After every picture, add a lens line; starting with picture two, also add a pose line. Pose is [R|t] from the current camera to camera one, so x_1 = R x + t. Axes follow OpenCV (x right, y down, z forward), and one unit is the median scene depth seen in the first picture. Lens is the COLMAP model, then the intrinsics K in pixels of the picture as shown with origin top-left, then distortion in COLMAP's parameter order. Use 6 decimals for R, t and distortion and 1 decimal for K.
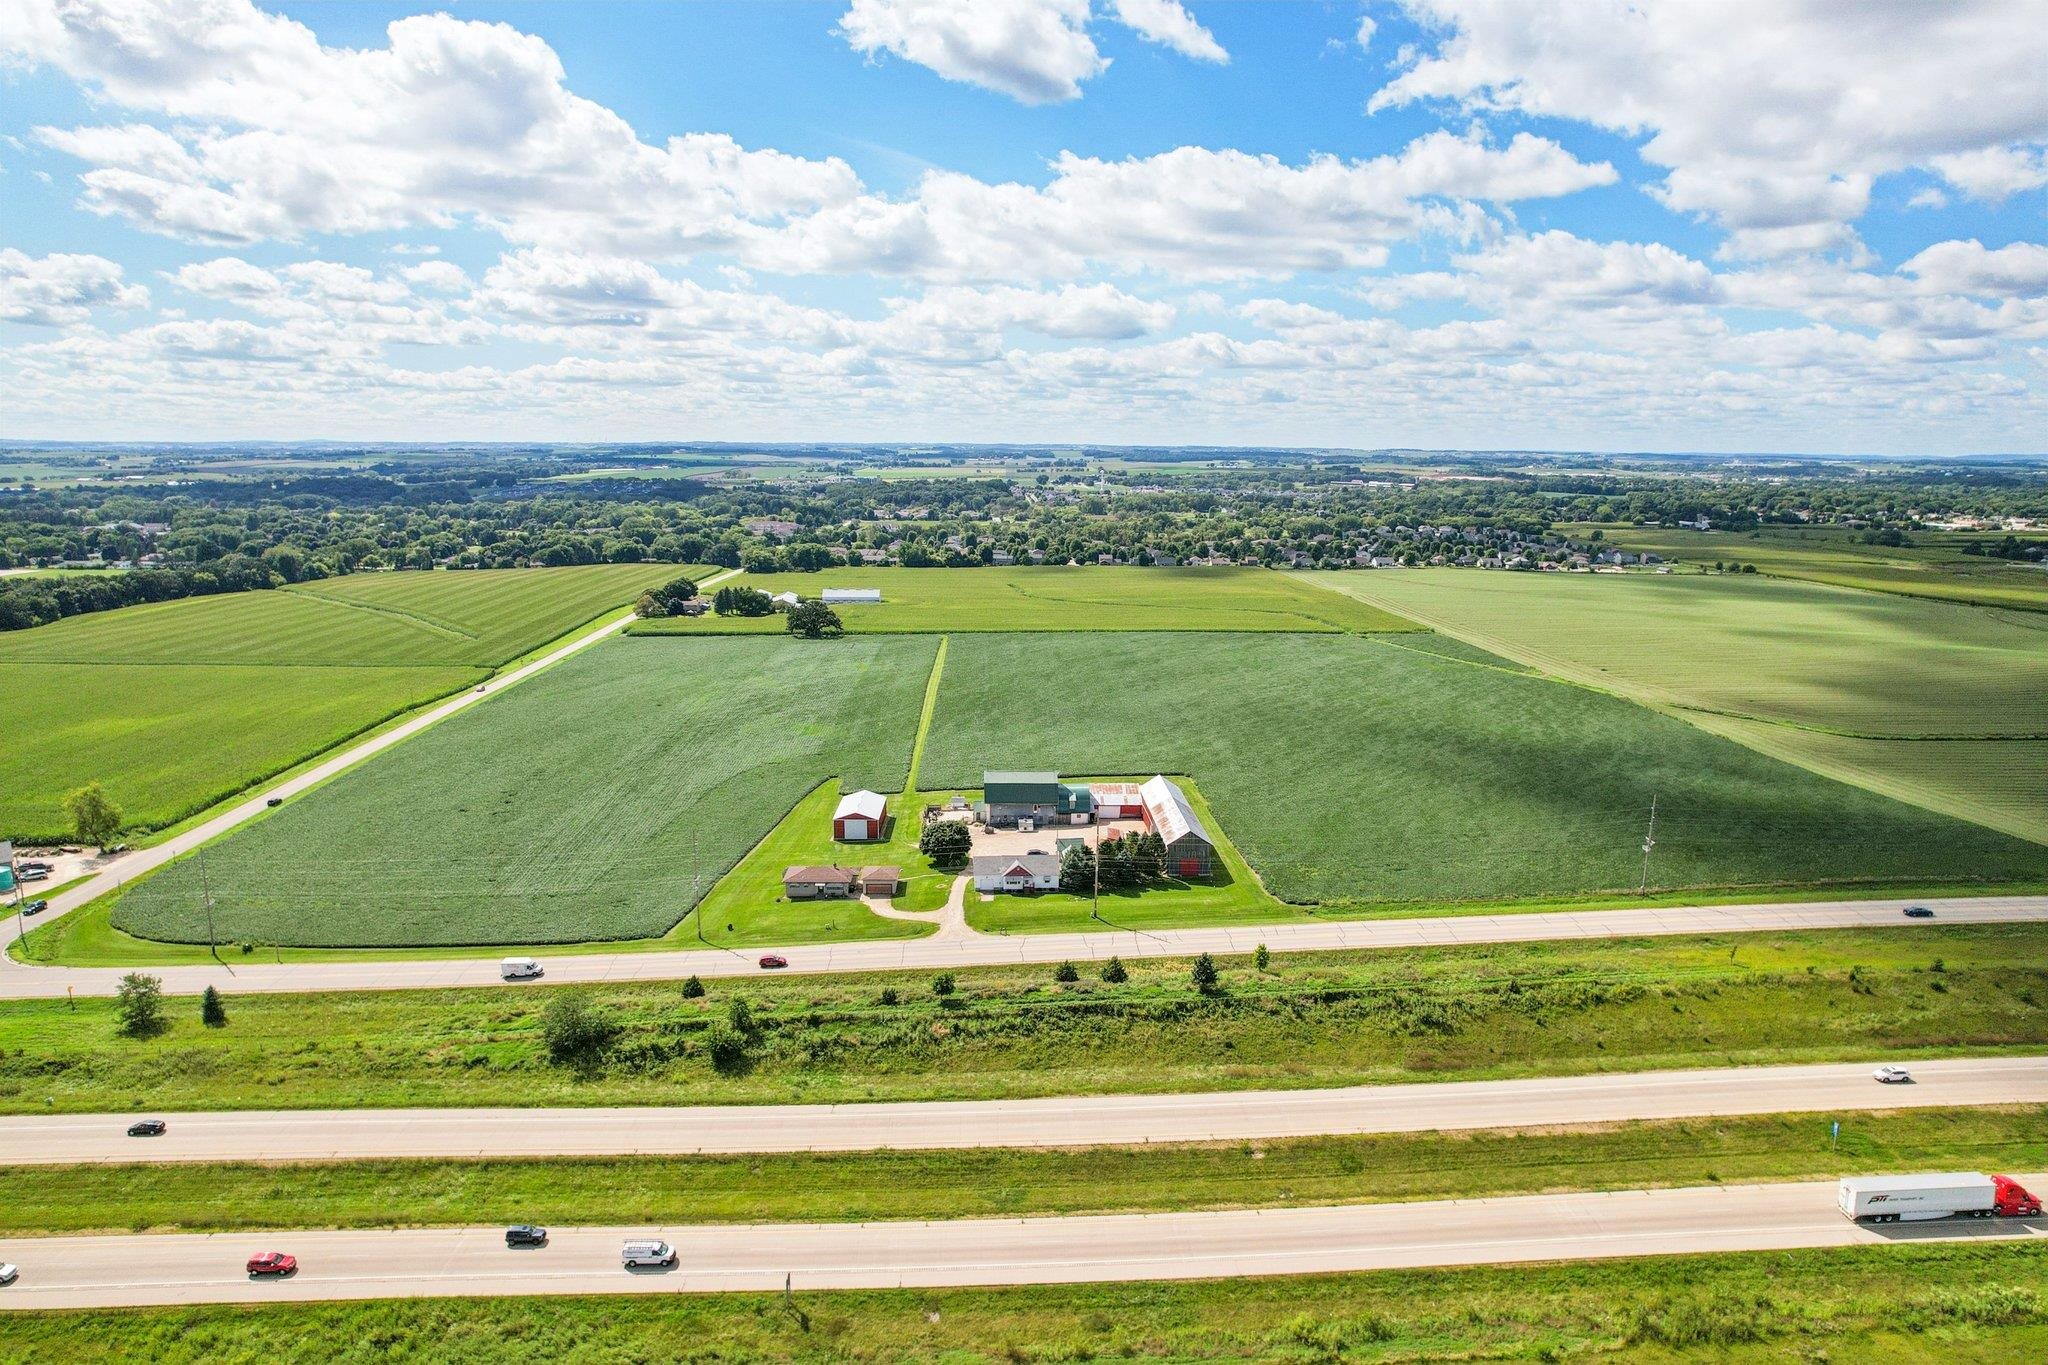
lens RADIAL K [[1313.9, 0, 1029.0], [0, 1313.9, 691.6], [0, 0, 1]] dist [-0.079318, 0.070267]
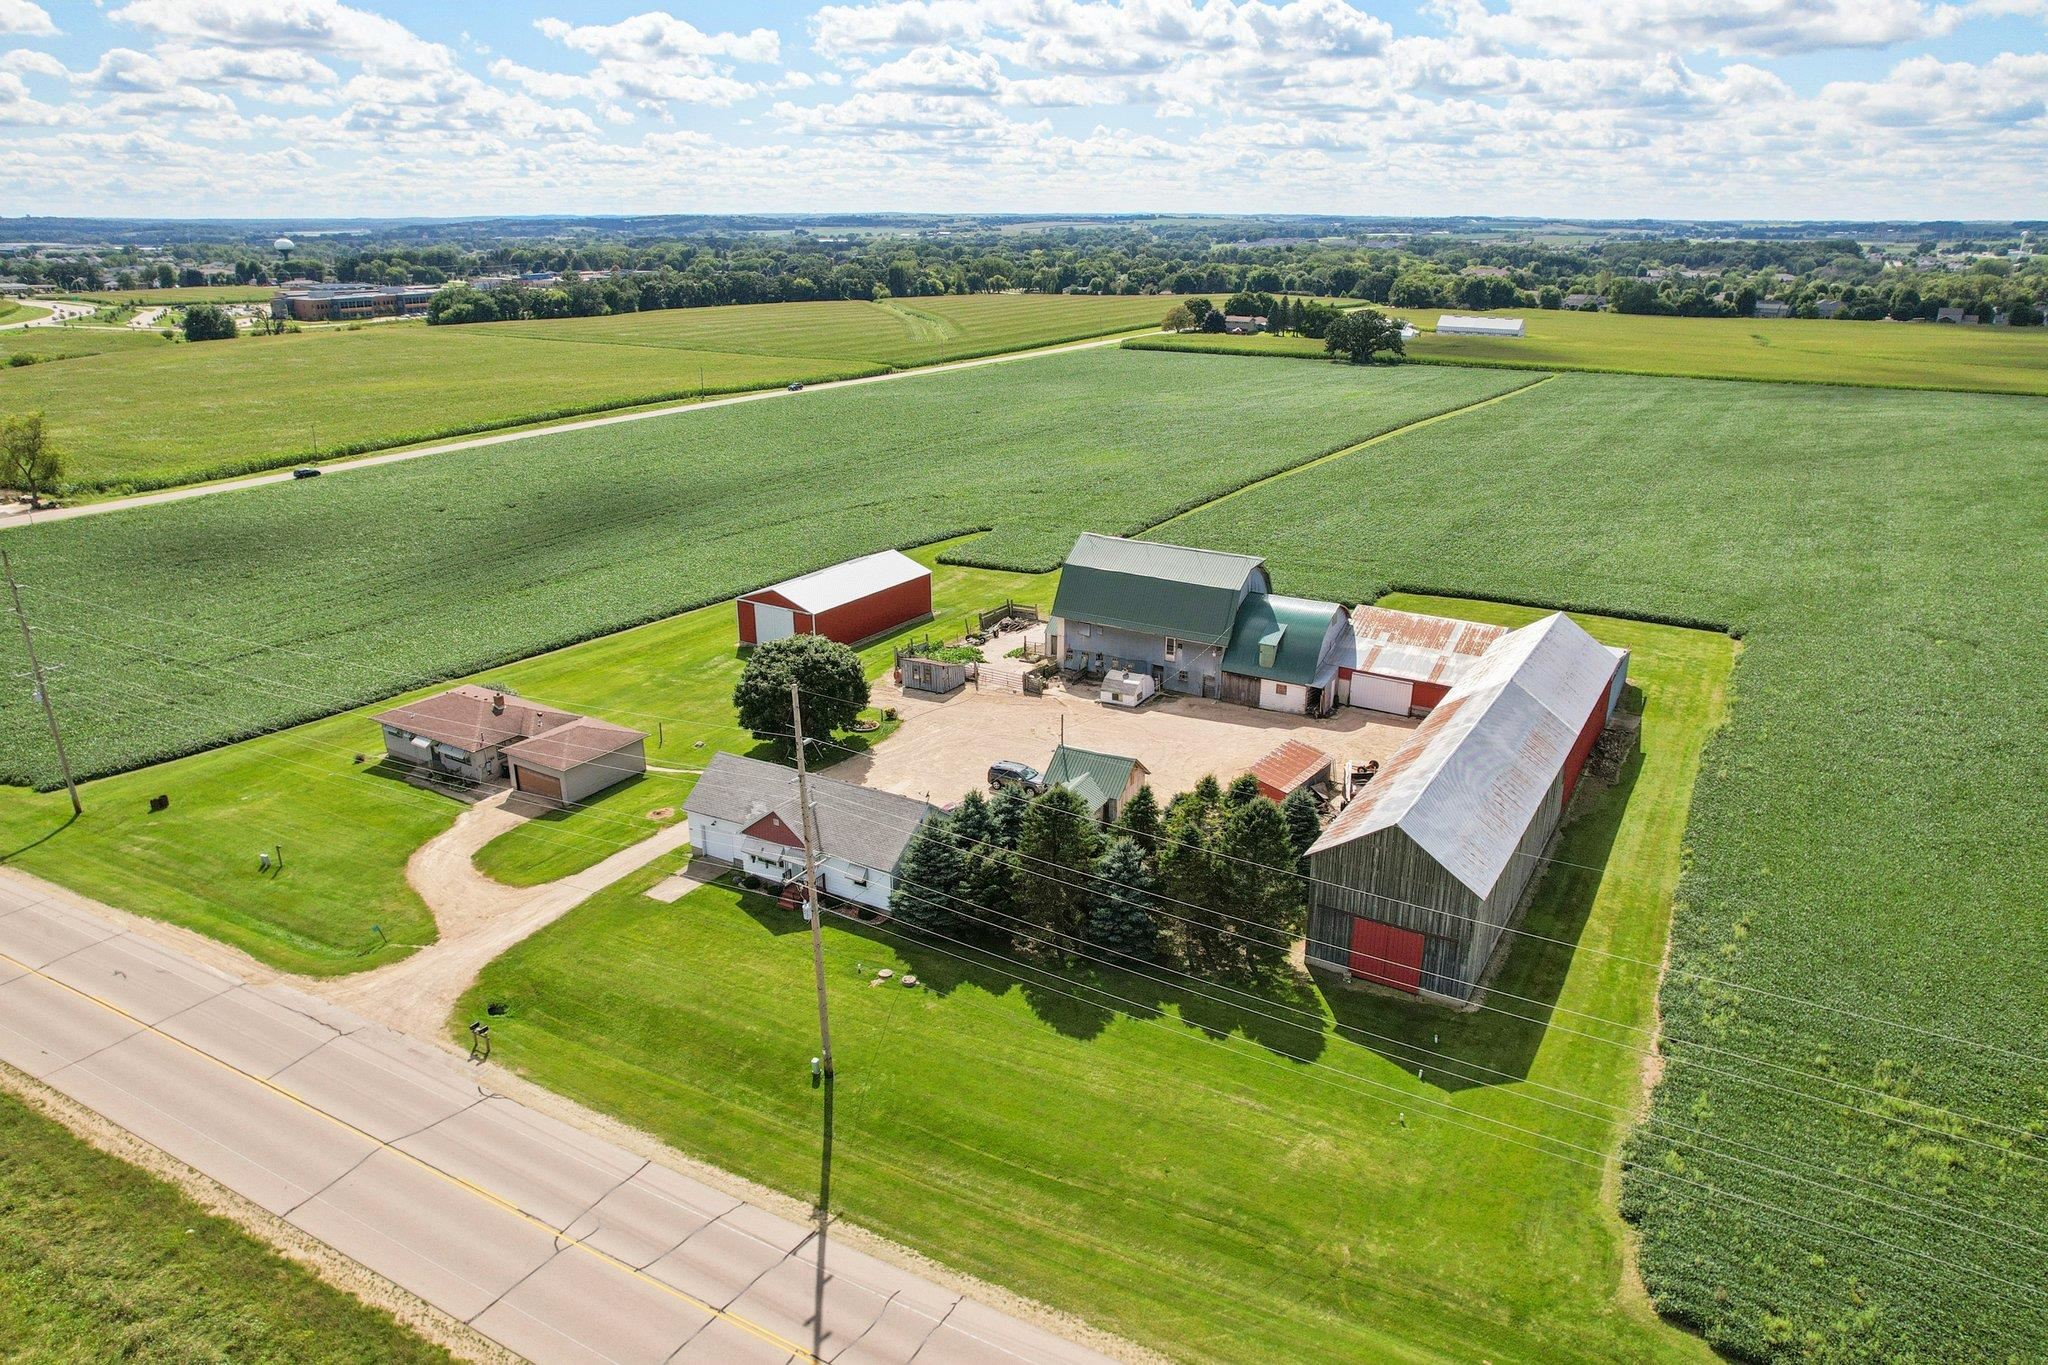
lens RADIAL K [[1335.7, 0, 1034.1], [0, 1335.7, 687.9], [0, 0, 1]] dist [-0.076798, 0.066113]
pose [[0.836429, 0.176817, -0.518770, 0.169946], [-0.096600, 0.979273, 0.178023, 0.036448], [0.539495, -0.098790, 0.836173, 0.661859]]
